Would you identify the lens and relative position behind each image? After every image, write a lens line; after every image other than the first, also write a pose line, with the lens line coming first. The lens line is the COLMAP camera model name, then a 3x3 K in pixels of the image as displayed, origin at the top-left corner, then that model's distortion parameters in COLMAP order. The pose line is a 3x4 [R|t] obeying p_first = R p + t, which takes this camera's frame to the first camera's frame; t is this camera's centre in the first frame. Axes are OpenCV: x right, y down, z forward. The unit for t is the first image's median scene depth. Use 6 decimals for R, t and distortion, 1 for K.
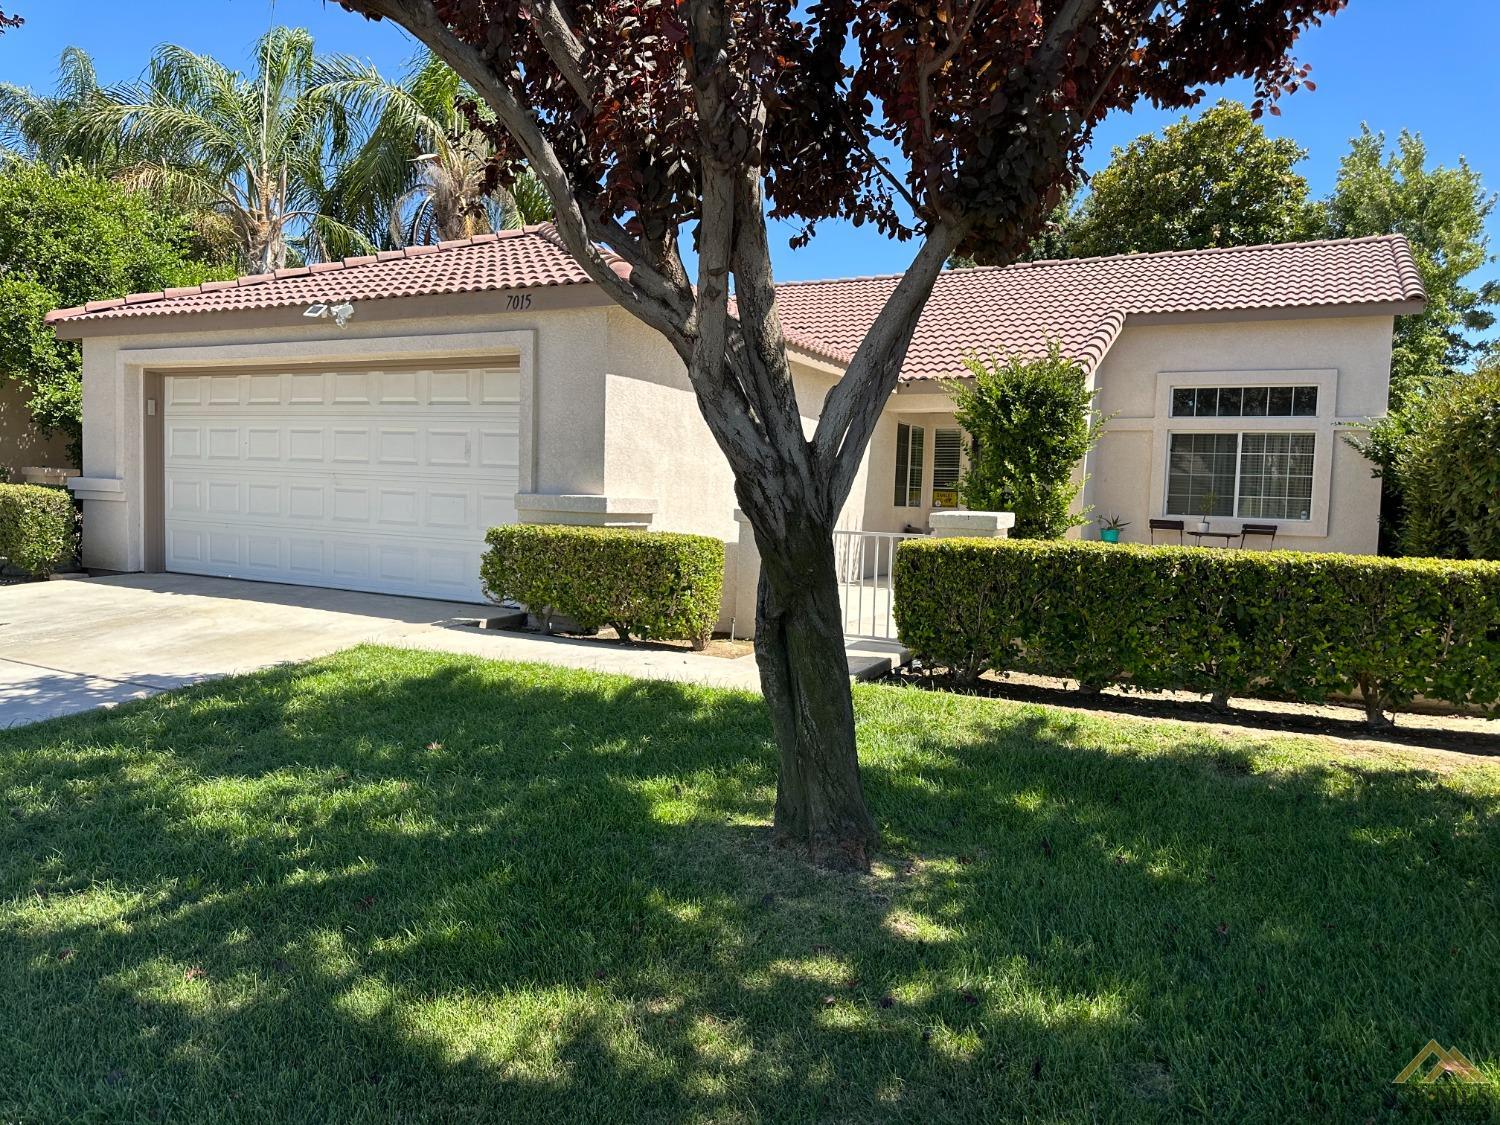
lens RADIAL K [[1068.4, 0, 750.0], [0, 1068.4, 562.5], [0, 0, 1]] dist [0.099539, -0.143541]
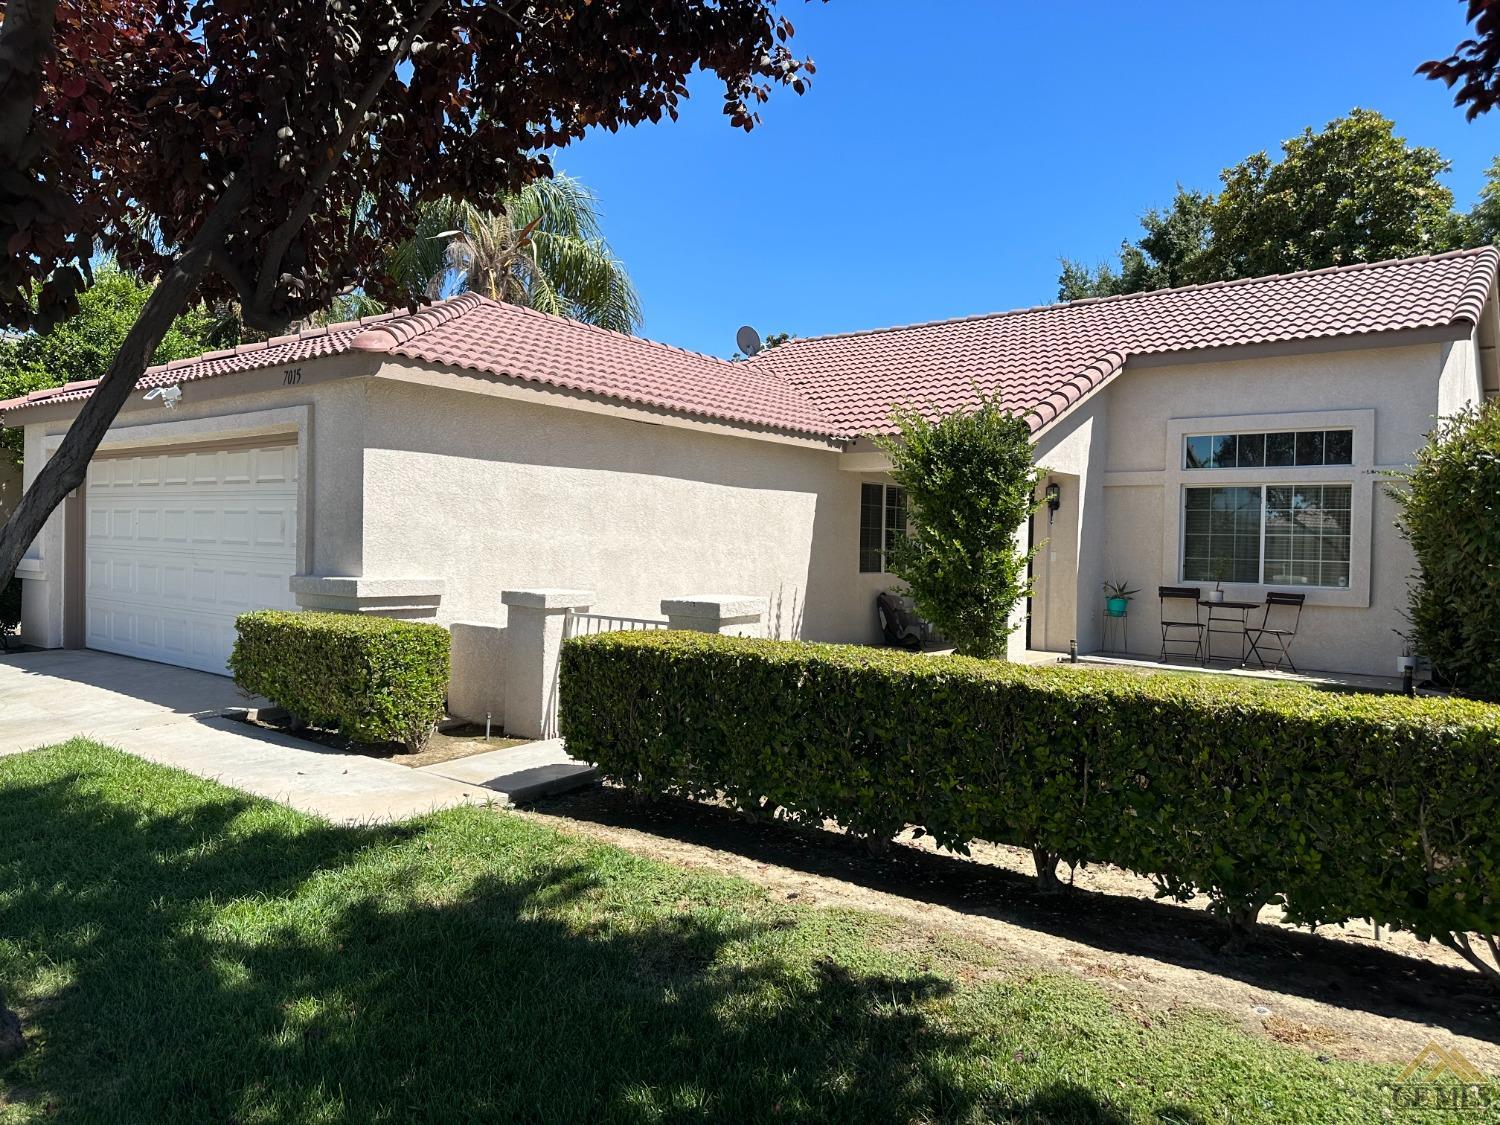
lens RADIAL K [[1060.5, 0, 750.0], [0, 1060.5, 562.5], [0, 0, 1]] dist [0.122077, -0.167943]
pose [[0.981466, -0.009066, -0.191420, 0.278938], [0.000007, 0.998882, -0.047274, -0.023751], [0.191635, 0.046396, 0.980369, 0.109407]]
